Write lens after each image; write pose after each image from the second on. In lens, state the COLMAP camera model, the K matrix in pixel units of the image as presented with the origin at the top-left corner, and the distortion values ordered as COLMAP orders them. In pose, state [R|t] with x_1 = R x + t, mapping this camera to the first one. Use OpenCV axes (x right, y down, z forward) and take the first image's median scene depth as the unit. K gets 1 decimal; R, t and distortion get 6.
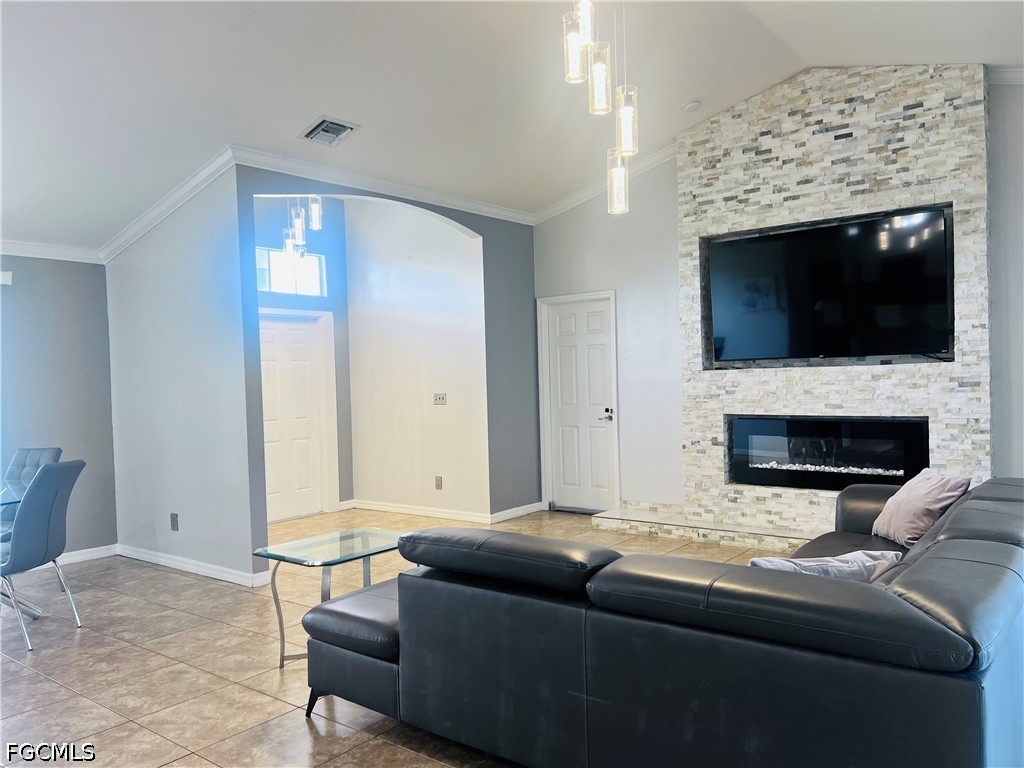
lens RADIAL K [[773.0, 0, 511.4], [0, 773.0, 389.5], [0, 0, 1]] dist [0.055269, -0.059426]
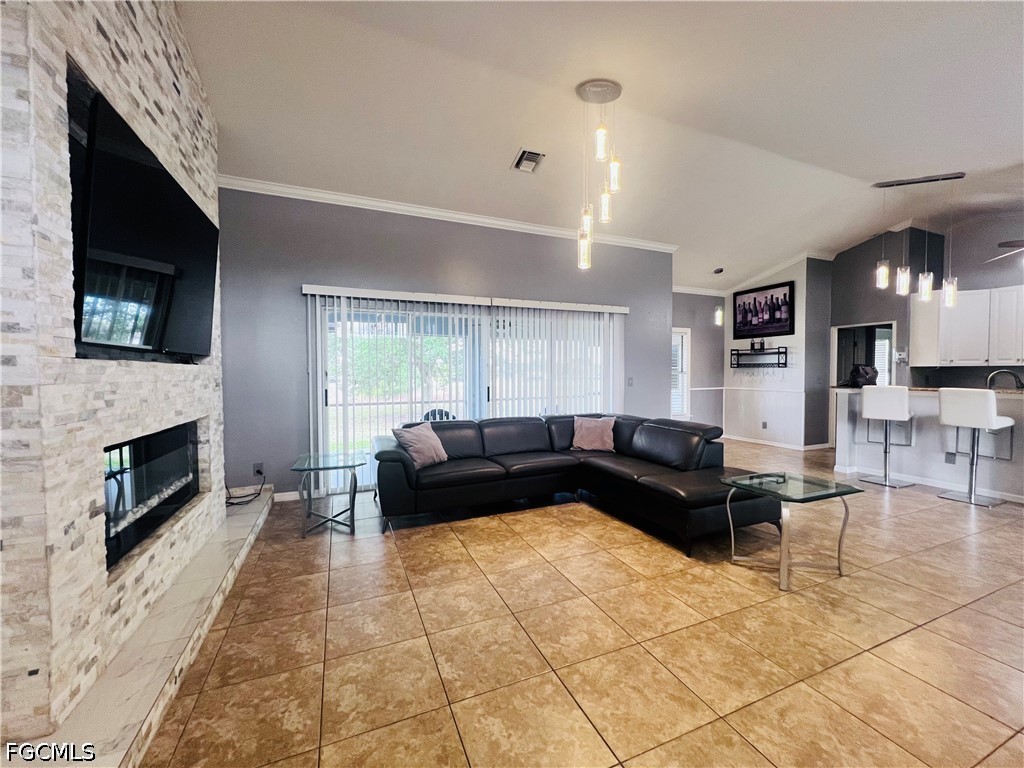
lens RADIAL K [[409.8, 0, 512.5], [0, 409.8, 382.6], [0, 0, 1]] dist [-0.002255, 0.000739]
pose [[-0.874478, 0.018458, 0.484713, -0.090302], [0.034577, 0.999106, 0.024334, -0.008025], [-0.483831, 0.038040, -0.874334, 1.156834]]
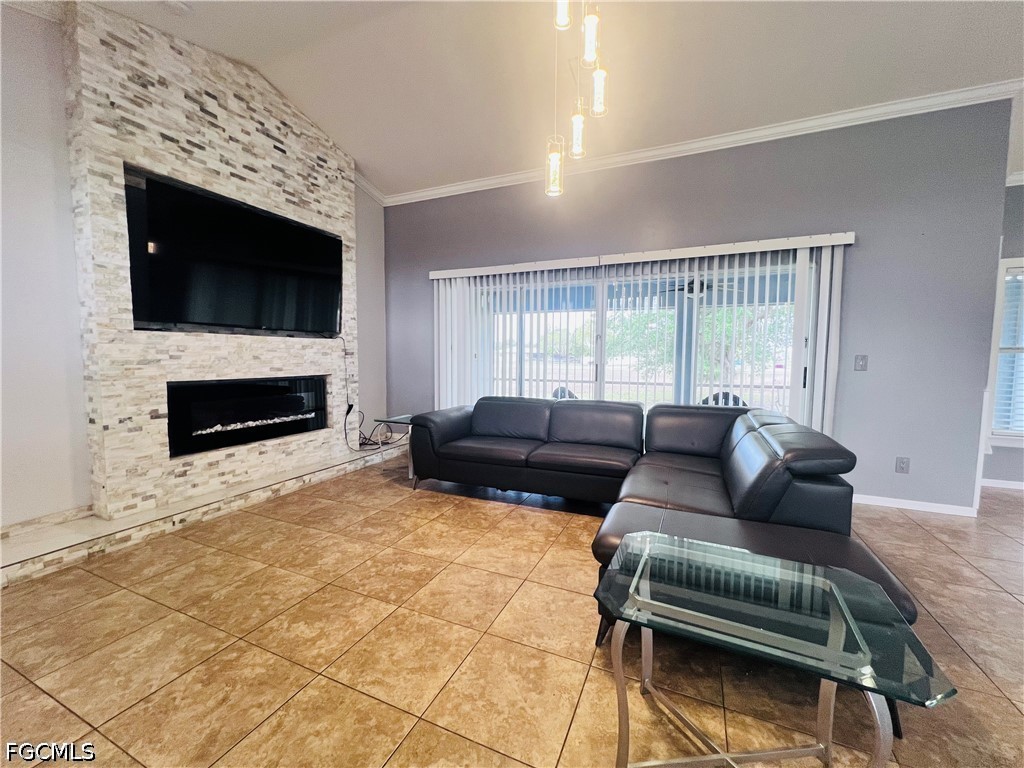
lens RADIAL K [[409.8, 0, 512.1], [0, 409.8, 383.5], [0, 0, 1]] dist [-0.002255, 0.000739]
pose [[-0.245509, -0.040913, 0.968530, -0.288607], [0.014307, 0.998847, 0.045820, 0.018837], [-0.969289, 0.025106, -0.244641, 0.769650]]
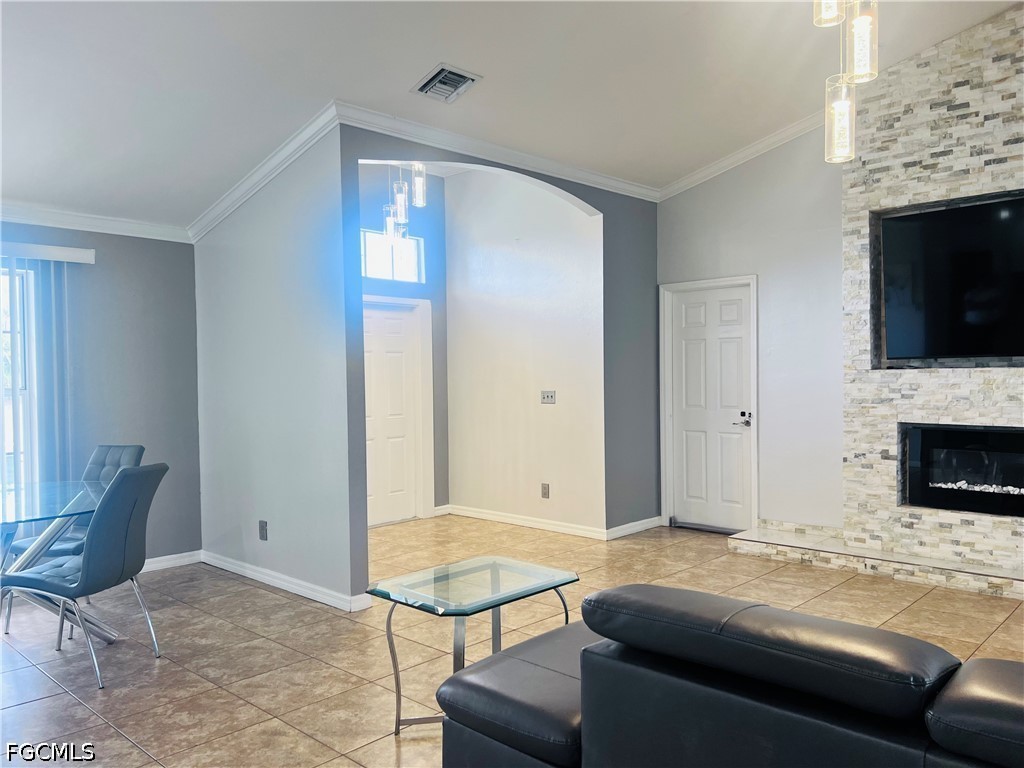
lens RADIAL K [[773.0, 0, 513.3], [0, 773.0, 387.0], [0, 0, 1]] dist [0.055269, -0.059426]
pose [[0.995985, 0.017225, -0.087849, -0.068939], [-0.017027, 0.999851, 0.002998, -0.001965], [0.087888, -0.001490, 0.996129, 0.132459]]
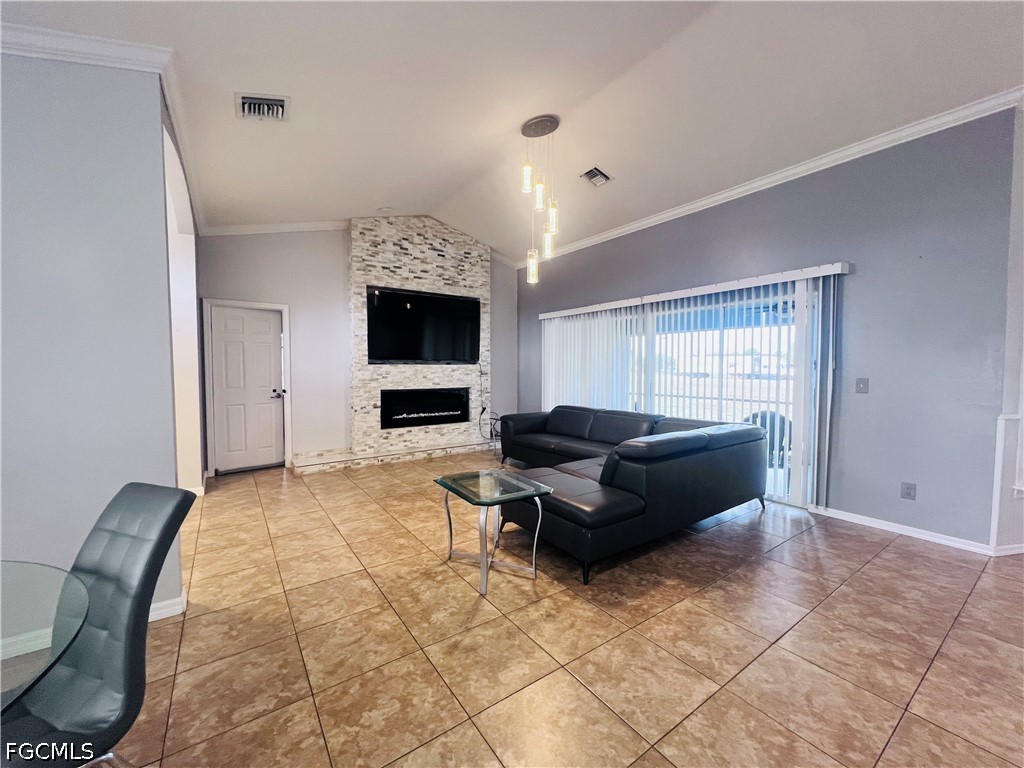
lens RADIAL K [[409.8, 0, 512.5], [0, 409.8, 383.4], [0, 0, 1]] dist [-0.002255, 0.000739]
pose [[0.287254, -0.009785, 0.957805, -0.550879], [0.006367, 0.999945, 0.008306, 0.012087], [-0.957833, 0.003713, 0.287300, 0.473682]]
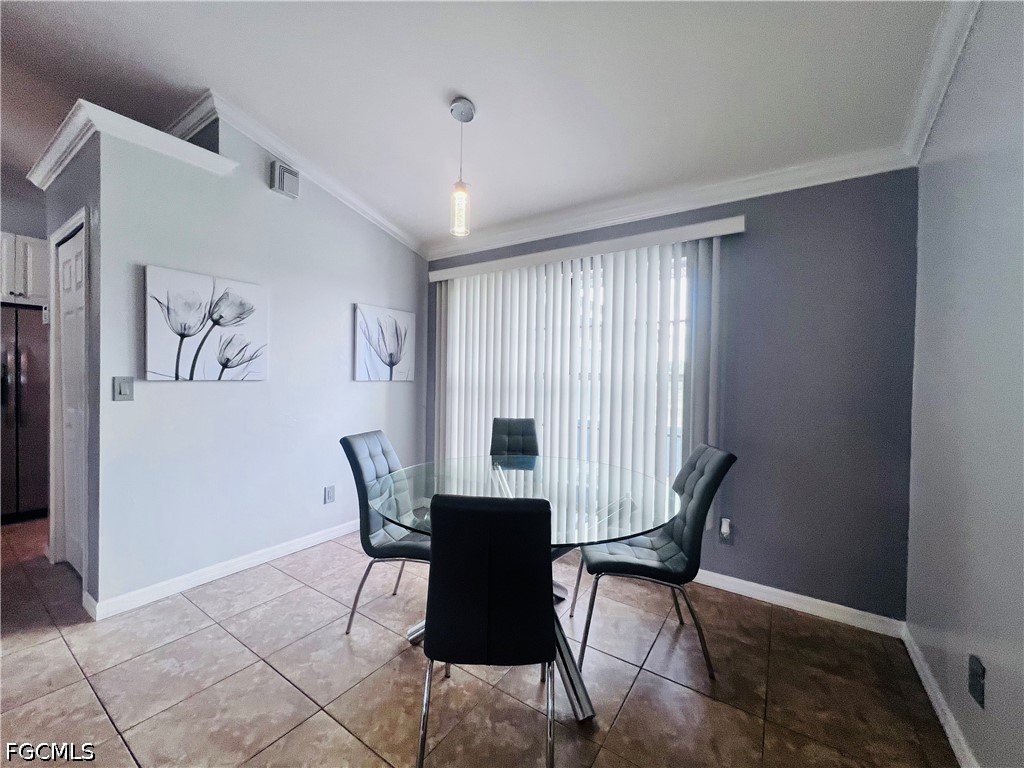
lens RADIAL K [[409.8, 0, 512.4], [0, 409.8, 384.2], [0, 0, 1]] dist [-0.002255, 0.000739]
pose [[0.074843, 0.048011, -0.996039, -0.229144], [-0.036046, 0.998318, 0.045412, 0.008165], [0.996544, 0.032504, 0.076447, 0.702024]]
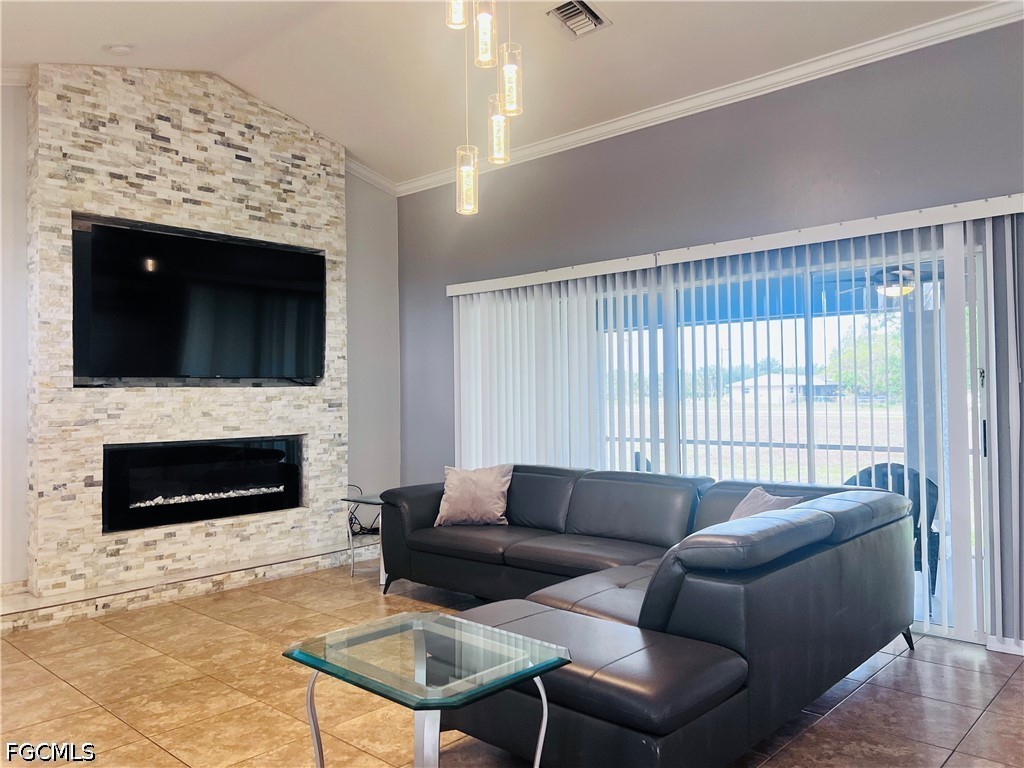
lens RADIAL K [[773.0, 0, 518.7], [0, 773.0, 375.2], [0, 0, 1]] dist [0.055269, -0.059426]
pose [[0.075950, 0.050342, 0.995840, -0.503657], [0.026123, 0.998281, -0.052458, 0.014964], [-0.996769, 0.029999, 0.074504, 0.550159]]
